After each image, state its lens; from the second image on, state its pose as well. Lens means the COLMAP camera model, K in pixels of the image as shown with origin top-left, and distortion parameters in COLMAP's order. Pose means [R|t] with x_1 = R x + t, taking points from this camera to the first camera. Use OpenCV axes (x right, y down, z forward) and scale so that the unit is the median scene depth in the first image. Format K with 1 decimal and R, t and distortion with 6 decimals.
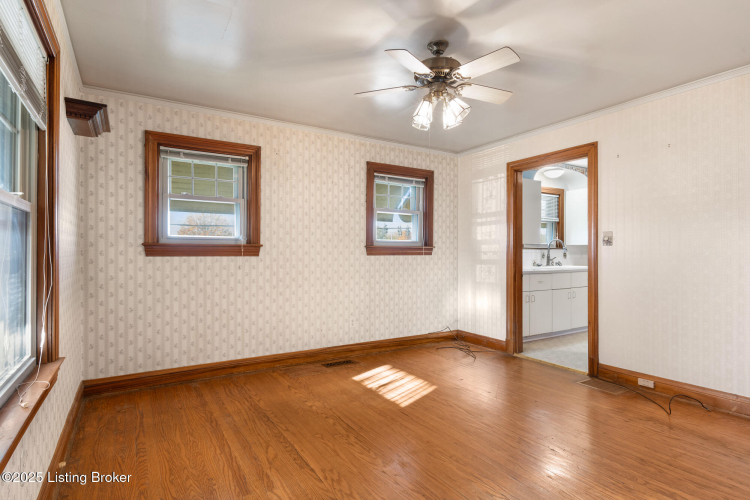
lens RADIAL K [[394.2, 0, 369.4], [0, 394.2, 250.8], [0, 0, 1]] dist [0.007993, 0.000086]
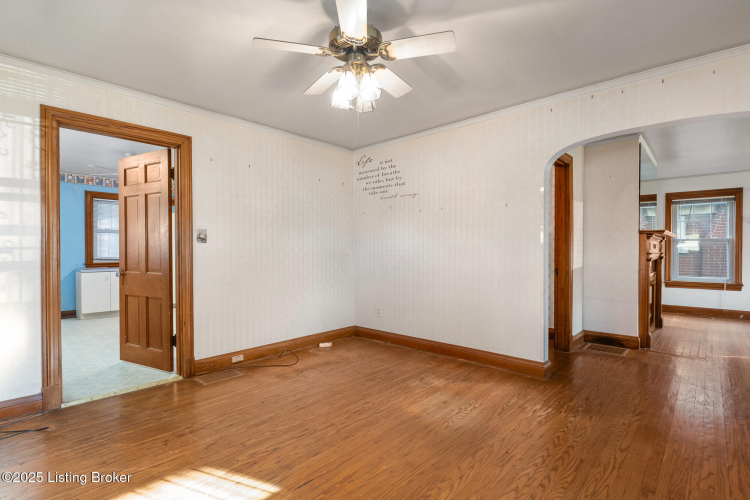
lens RADIAL K [[368.4, 0, 368.5], [0, 368.4, 252.2], [0, 0, 1]] dist [-0.016713, -0.000613]
pose [[-0.281416, -0.001763, 0.959584, -0.493127], [-0.001934, 0.999997, 0.001270, 0.010204], [-0.959584, -0.001498, -0.281419, 0.966552]]
